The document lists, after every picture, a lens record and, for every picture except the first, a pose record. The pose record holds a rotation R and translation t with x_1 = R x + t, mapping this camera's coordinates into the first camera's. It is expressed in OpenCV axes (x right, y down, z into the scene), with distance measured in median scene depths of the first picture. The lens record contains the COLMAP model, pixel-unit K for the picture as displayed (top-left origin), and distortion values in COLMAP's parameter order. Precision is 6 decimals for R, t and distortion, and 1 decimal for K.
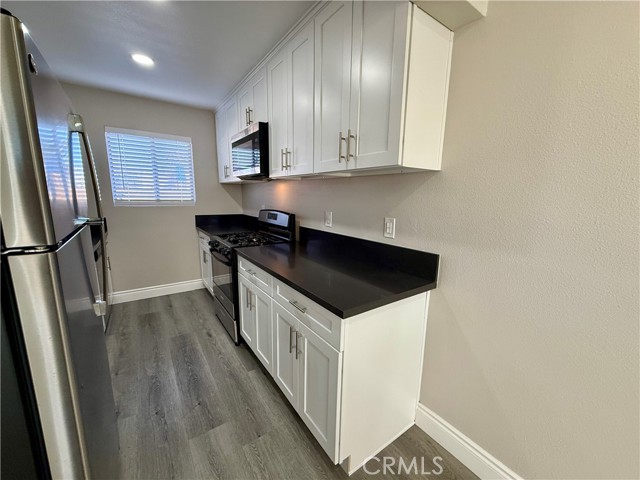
lens RADIAL K [[256.4, 0, 318.5], [0, 256.4, 238.7], [0, 0, 1]] dist [0.001622, 0.000080]
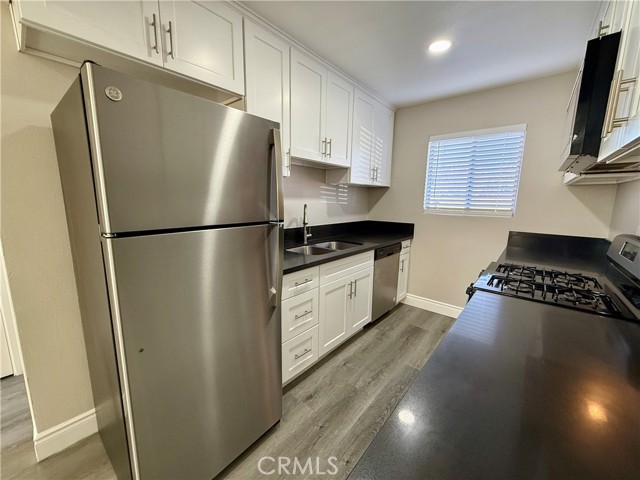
lens RADIAL K [[256.4, 0, 318.4], [0, 256.4, 239.4], [0, 0, 1]] dist [0.001622, 0.000080]
pose [[0.258281, 0.145641, -0.955029, 0.103839], [-0.179672, 0.978565, 0.100639, -0.057623], [0.949215, 0.145598, 0.278912, 0.363079]]
